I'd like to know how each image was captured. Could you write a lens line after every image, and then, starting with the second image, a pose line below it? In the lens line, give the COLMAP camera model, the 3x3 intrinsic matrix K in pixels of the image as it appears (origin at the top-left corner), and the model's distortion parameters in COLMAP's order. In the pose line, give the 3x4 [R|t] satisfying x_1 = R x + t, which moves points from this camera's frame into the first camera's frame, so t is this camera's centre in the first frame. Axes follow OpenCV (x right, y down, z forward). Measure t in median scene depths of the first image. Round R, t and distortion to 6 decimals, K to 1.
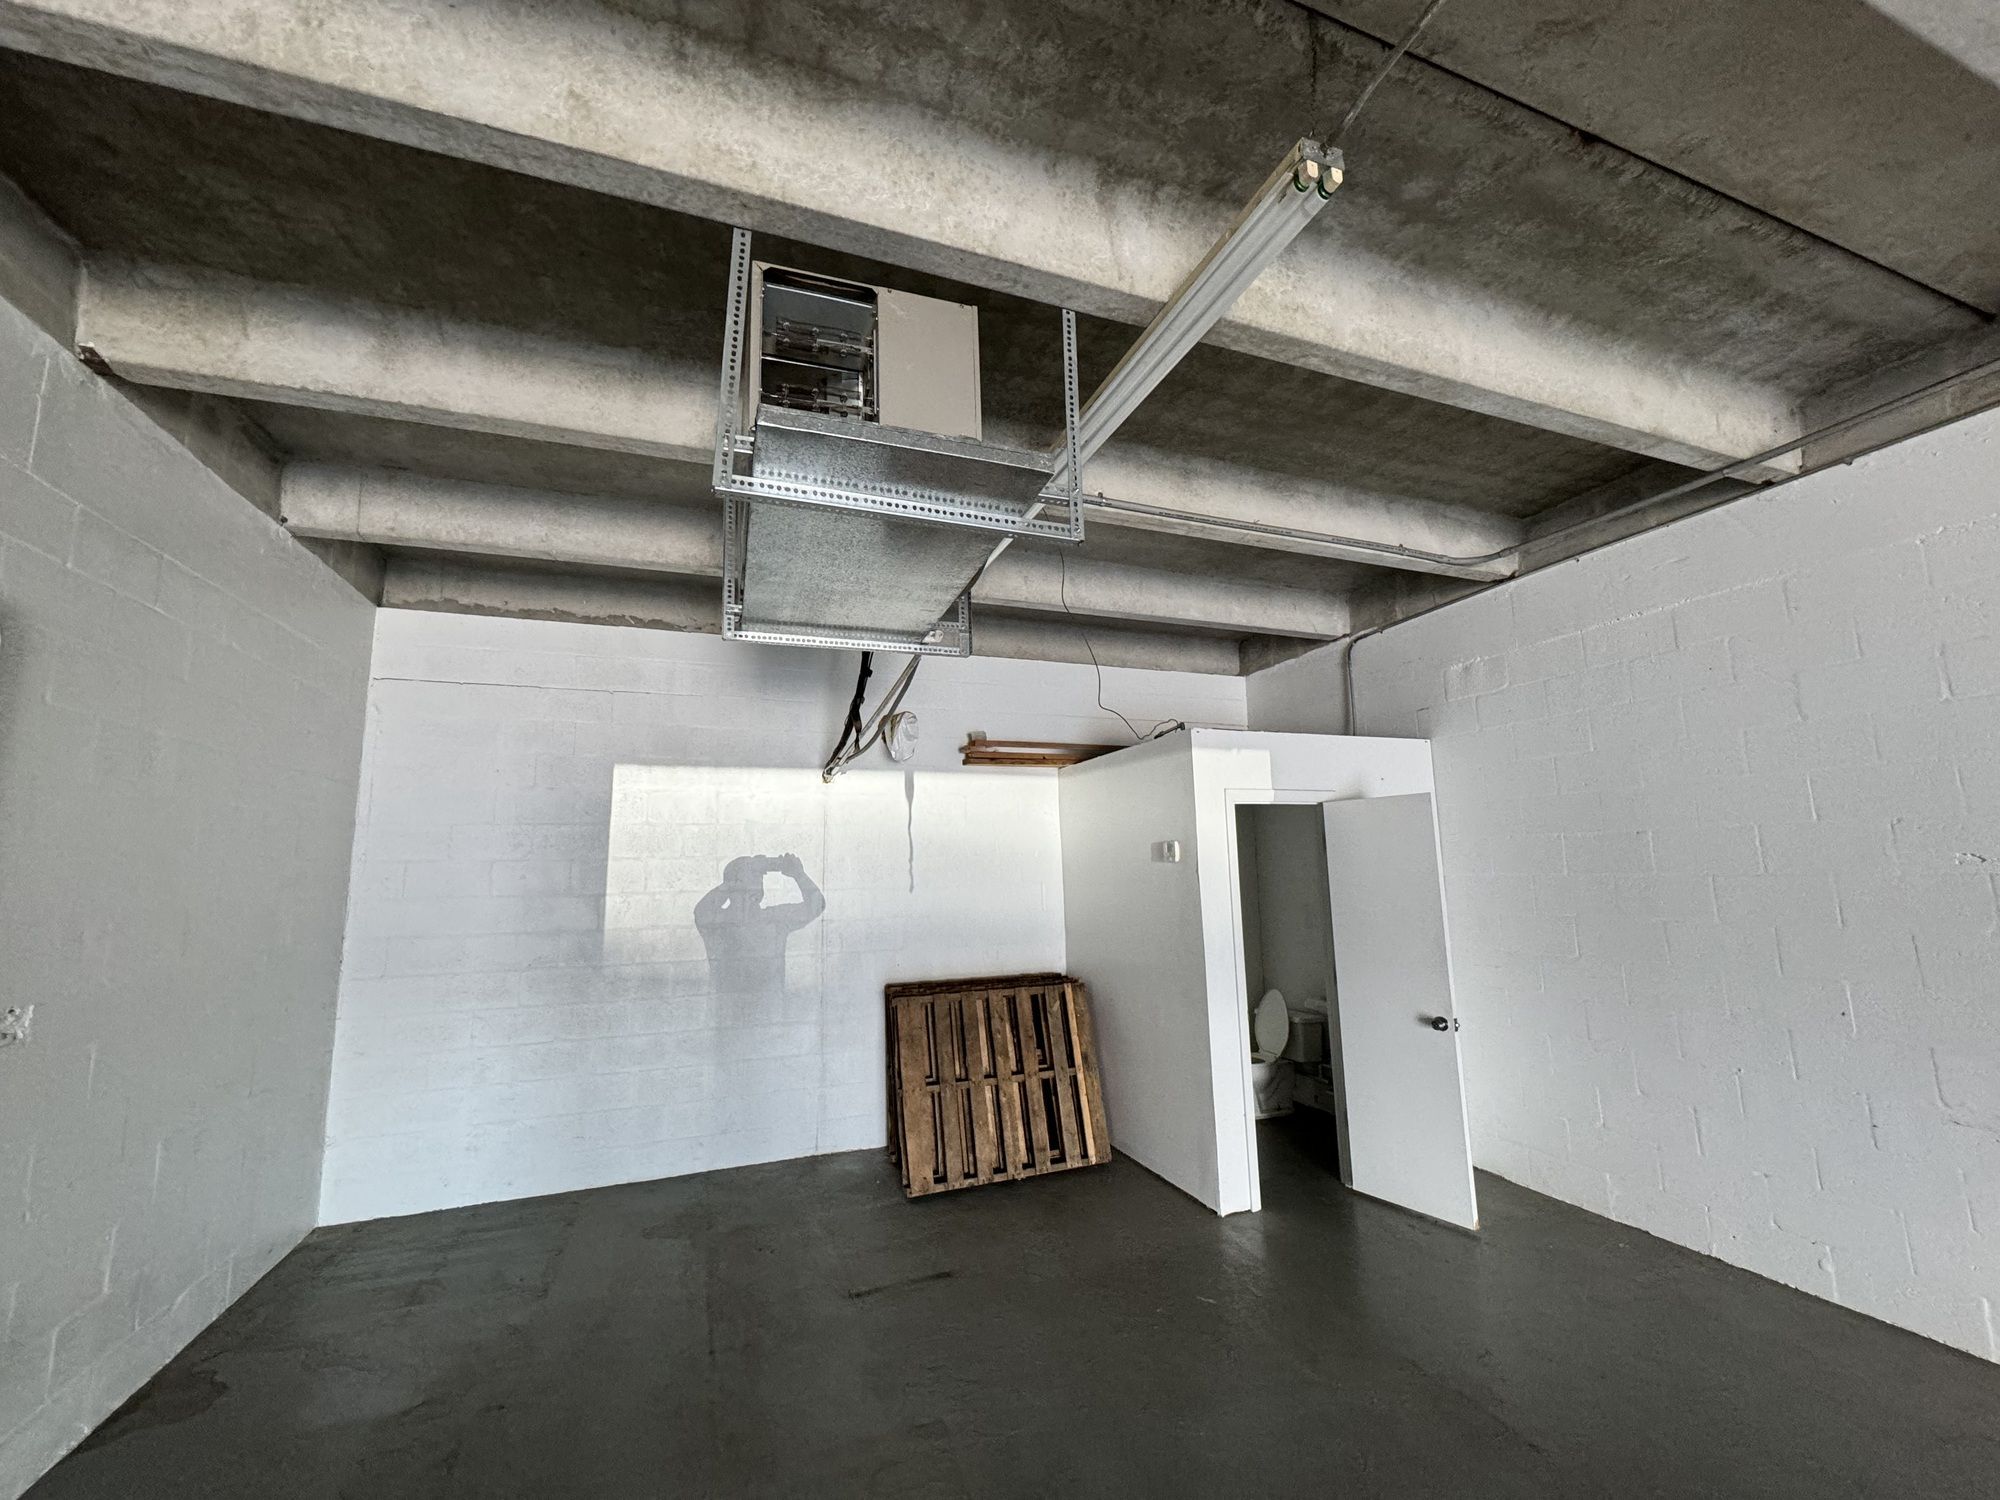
lens RADIAL K [[802.2, 0, 998.3], [0, 802.2, 744.3], [0, 0, 1]] dist [-0.002005, 0.000310]
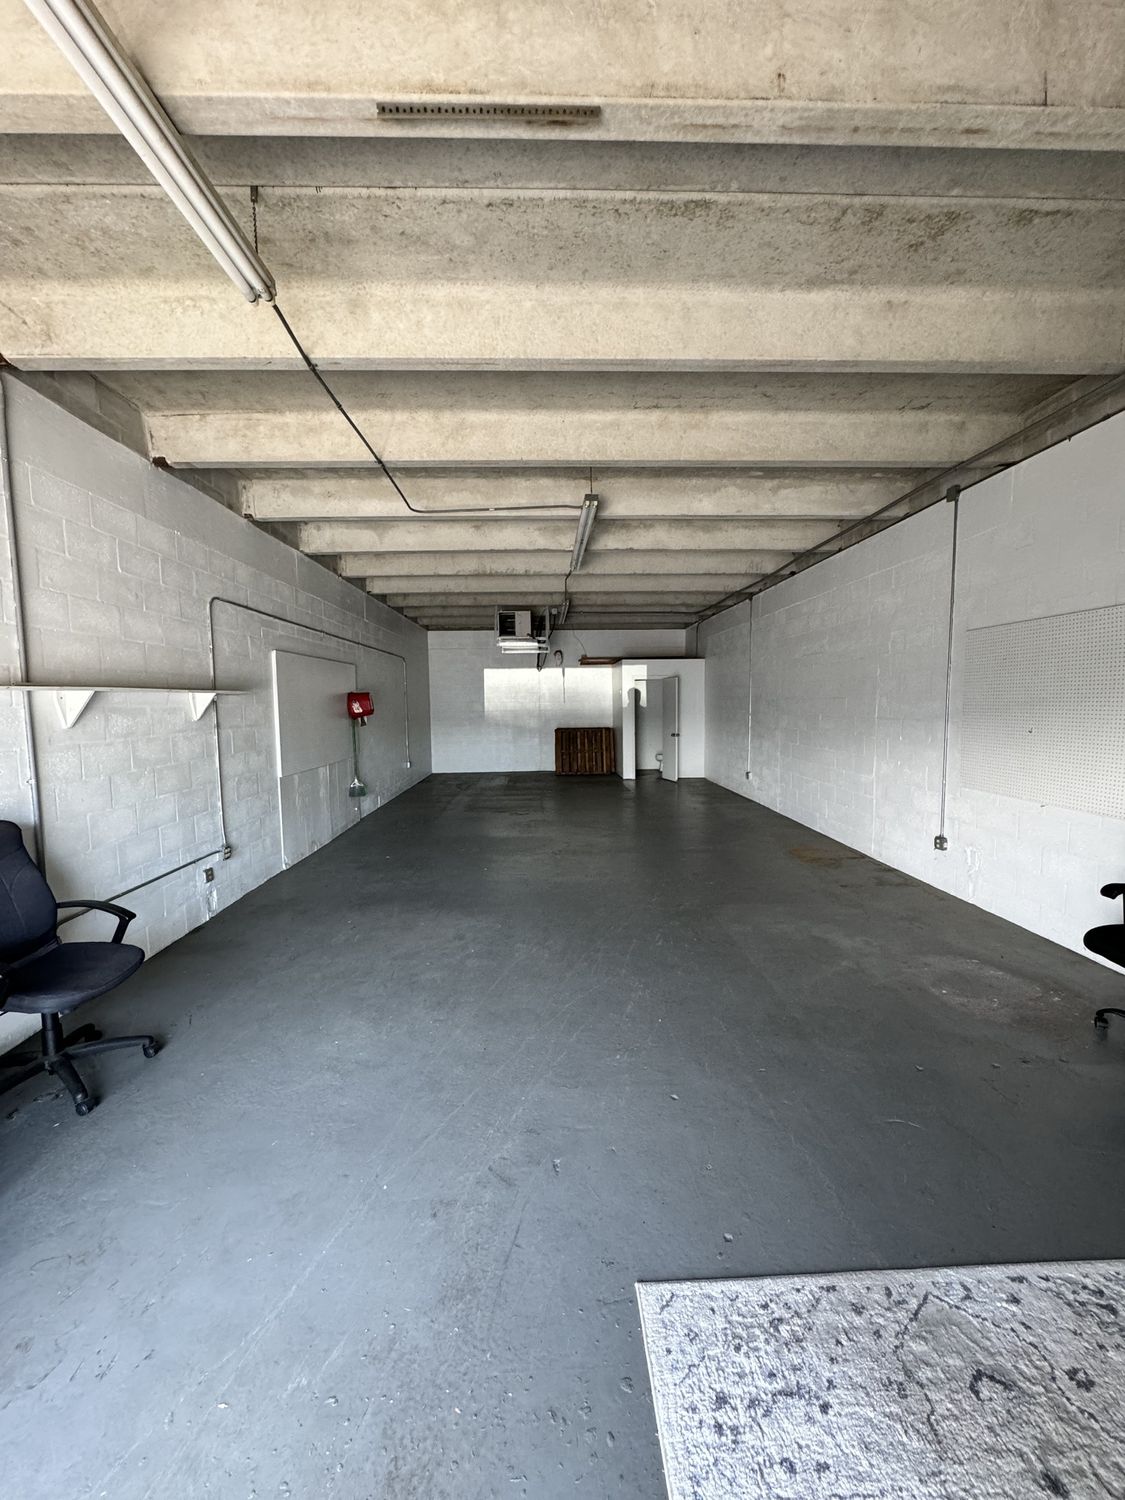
lens RADIAL K [[601.7, 0, 564.7], [0, 601.7, 751.1], [0, 0, 1]] dist [-0.002005, 0.000310]
pose [[0.949001, 0.030287, -0.313816, 0.777122], [0.046226, 0.971251, 0.233527, -0.240544], [0.311867, -0.236123, 0.920318, -1.570604]]
